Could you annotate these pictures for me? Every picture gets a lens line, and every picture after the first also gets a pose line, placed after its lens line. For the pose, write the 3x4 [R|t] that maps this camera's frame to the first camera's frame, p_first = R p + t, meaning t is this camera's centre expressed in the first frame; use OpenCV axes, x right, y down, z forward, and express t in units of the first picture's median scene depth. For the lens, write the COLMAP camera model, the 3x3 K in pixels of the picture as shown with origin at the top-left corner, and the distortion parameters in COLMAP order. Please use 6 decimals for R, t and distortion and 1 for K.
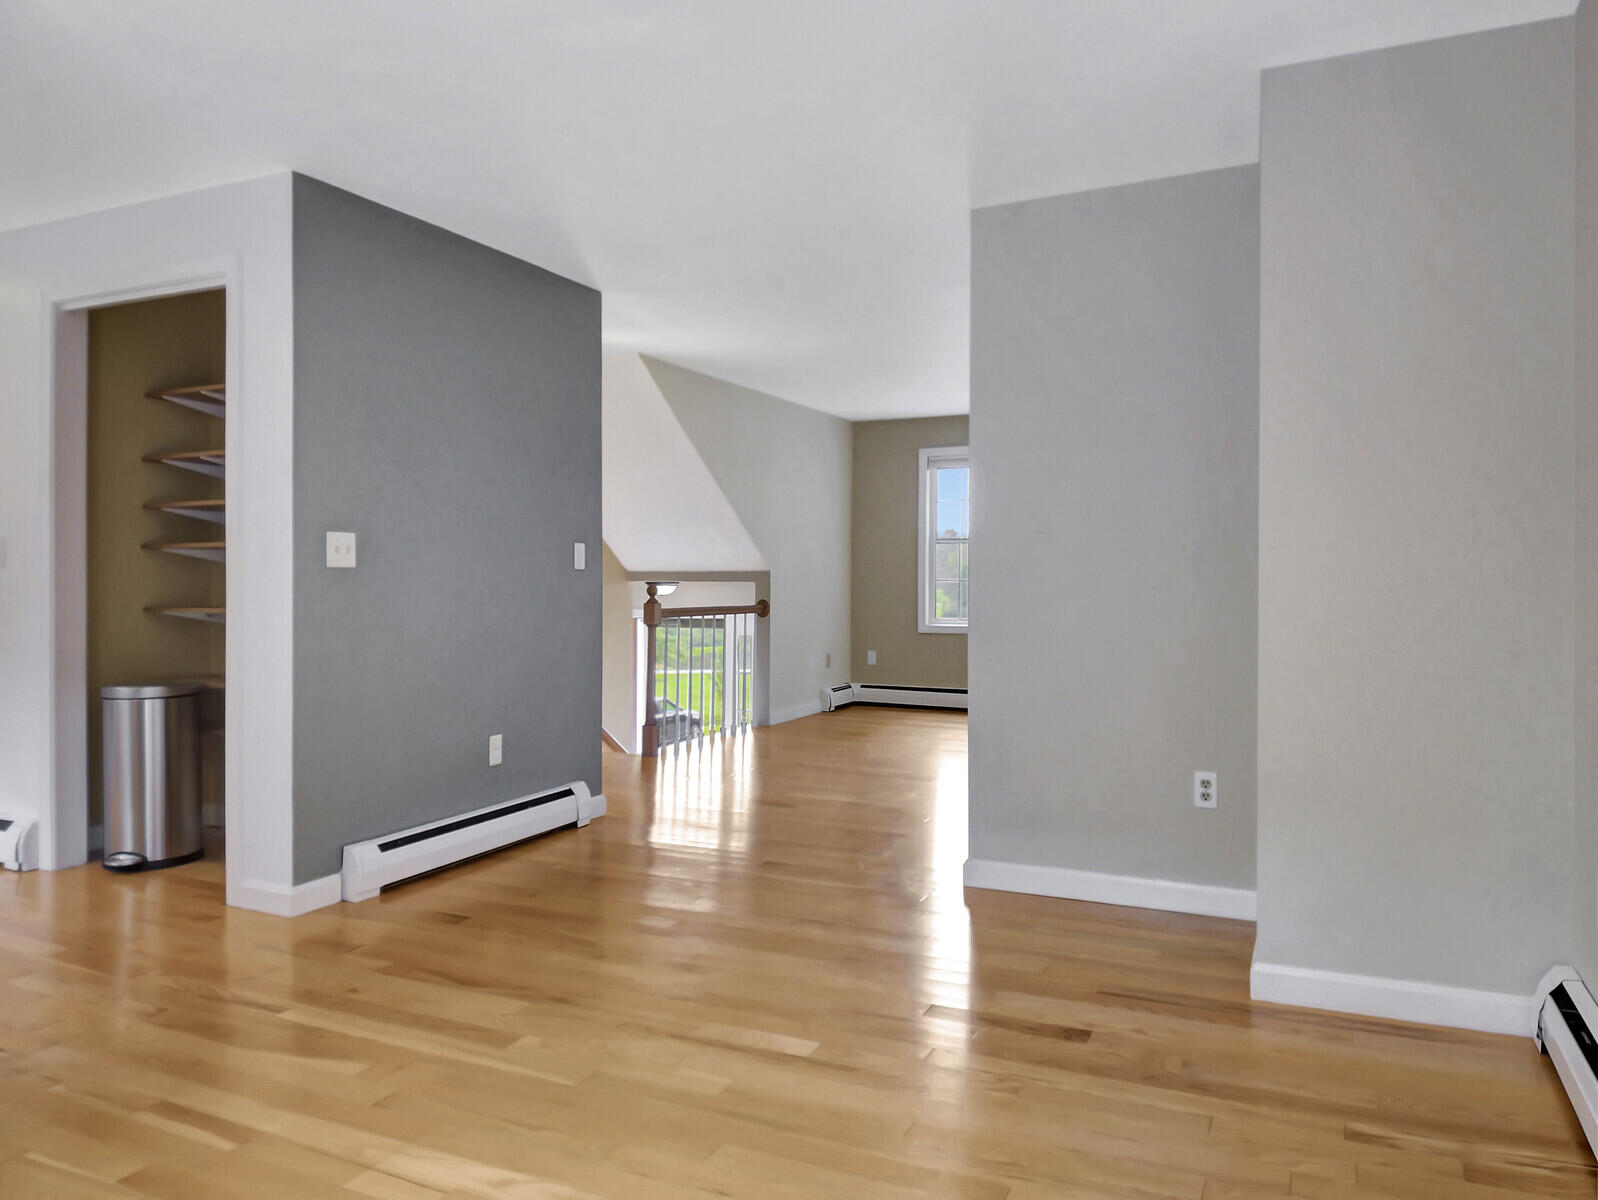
lens RADIAL K [[1070.2, 0, 801.0], [0, 1070.2, 571.6], [0, 0, 1]] dist [0.021573, -0.043555]
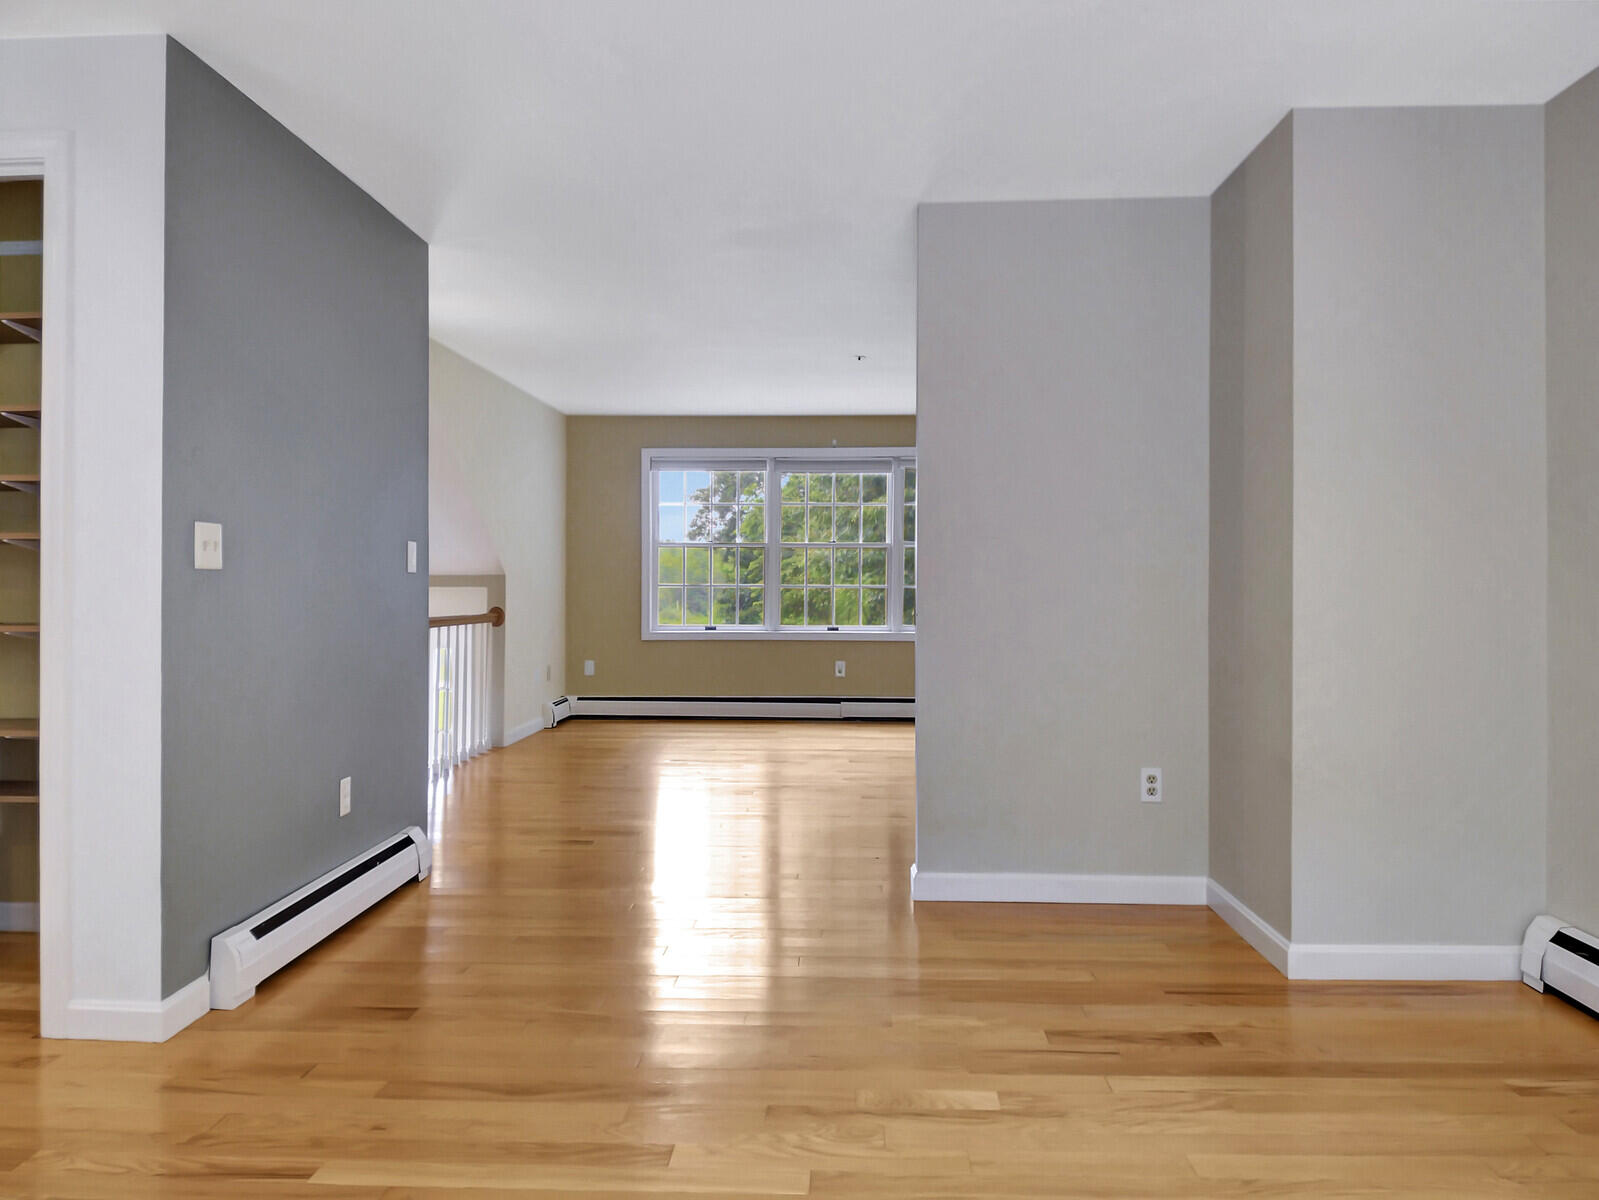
lens RADIAL K [[1082.8, 0, 796.3], [0, 1082.8, 575.8], [0, 0, 1]] dist [0.012429, -0.028006]
pose [[0.928899, 0.002455, 0.370325, -0.334403], [-0.002136, 0.999997, -0.001271, 0.000941], [-0.370327, 0.000390, 0.928901, 0.141215]]
